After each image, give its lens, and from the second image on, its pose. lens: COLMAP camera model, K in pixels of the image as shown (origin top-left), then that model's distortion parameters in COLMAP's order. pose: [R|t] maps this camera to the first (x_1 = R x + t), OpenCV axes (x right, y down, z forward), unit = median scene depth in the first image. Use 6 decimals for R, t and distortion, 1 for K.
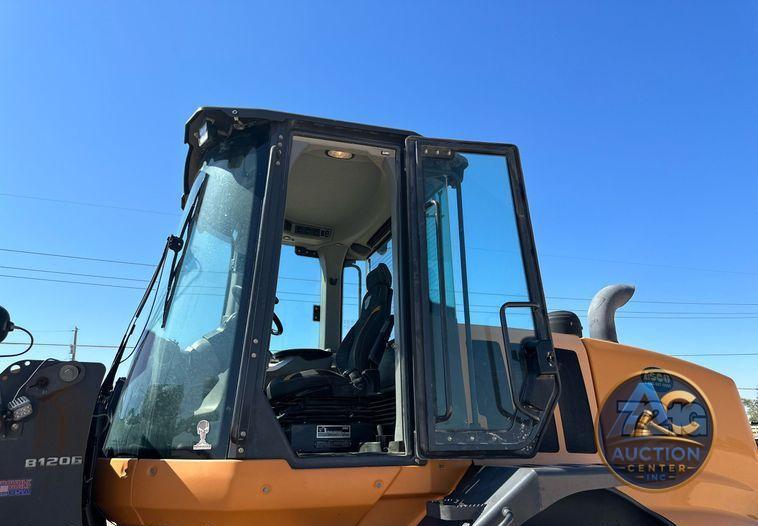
lens RADIAL K [[553.4, 0, 378.2], [0, 553.4, 290.4], [0, 0, 1]] dist [0.000543, 0.001220]
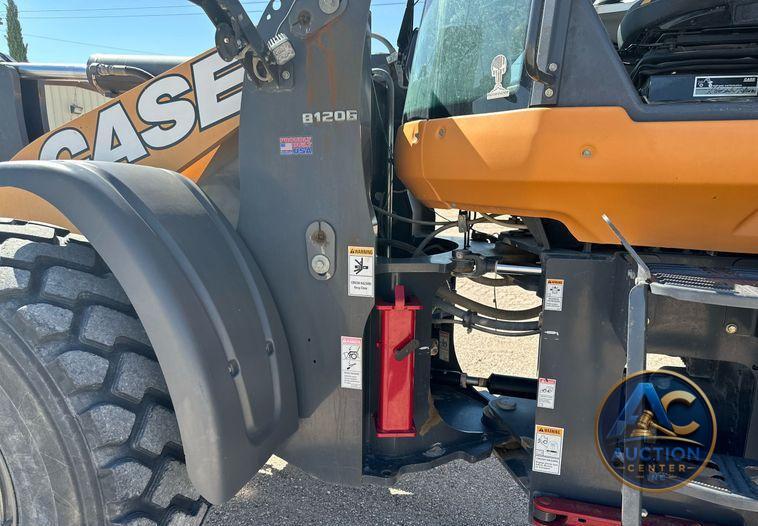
lens RADIAL K [[553.4, 0, 378.2], [0, 553.4, 290.4], [0, 0, 1]] dist [0.000543, 0.001220]
pose [[0.795426, 0.140803, -0.589467, 0.010472], [0.143943, 0.900914, 0.409433, 0.200974], [0.588709, -0.410523, 0.696343, 0.325852]]
